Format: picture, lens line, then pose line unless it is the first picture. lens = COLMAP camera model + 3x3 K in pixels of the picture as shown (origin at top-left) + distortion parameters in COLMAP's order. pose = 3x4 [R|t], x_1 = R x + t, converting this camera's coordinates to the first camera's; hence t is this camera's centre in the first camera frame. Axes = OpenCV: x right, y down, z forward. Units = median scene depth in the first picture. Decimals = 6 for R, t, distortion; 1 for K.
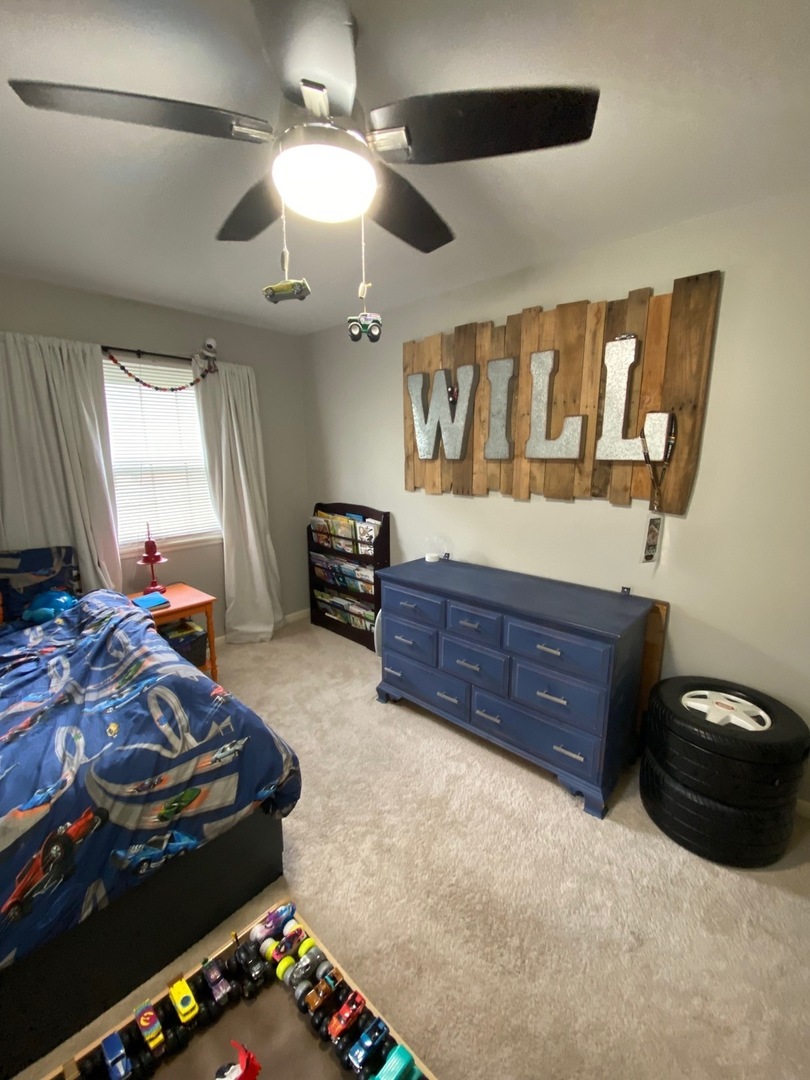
lens RADIAL K [[430.7, 0, 404.8], [0, 430.7, 542.7], [0, 0, 1]] dist [-0.001211, -0.000265]
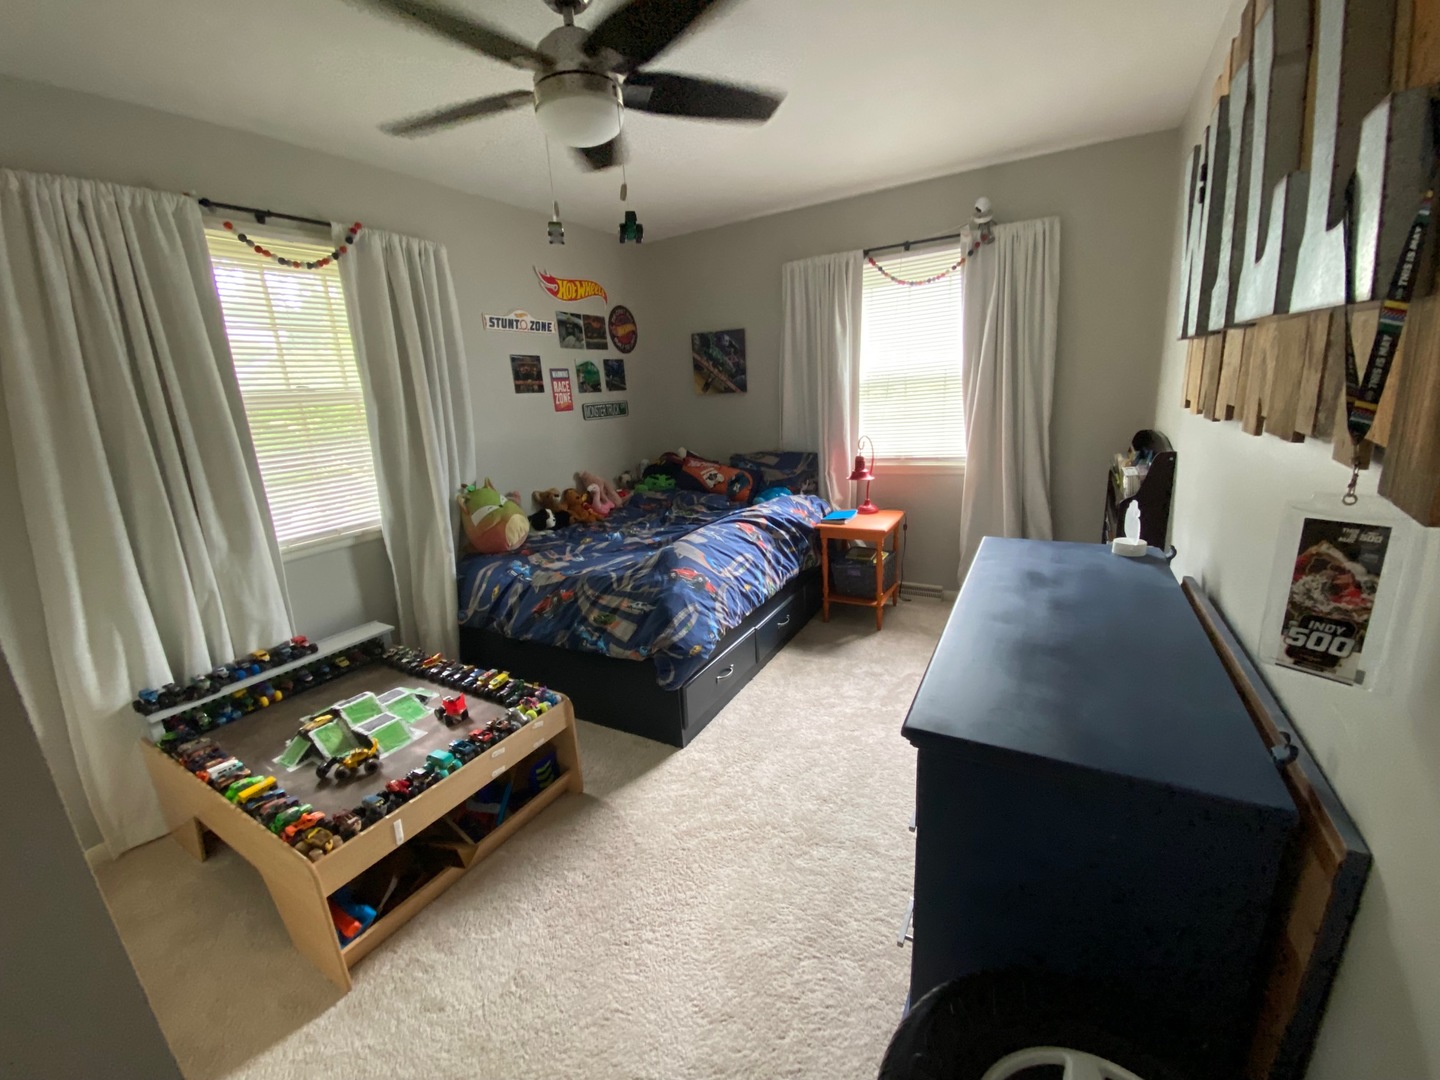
lens RADIAL K [[574.2, 0, 717.6], [0, 574.2, 545.3], [0, 0, 1]] dist [-0.001211, -0.000265]
pose [[0.239247, 0.247941, -0.938768, 0.816818], [-0.141968, 0.965389, 0.218791, -0.064853], [0.960524, 0.080930, 0.266166, 0.520623]]
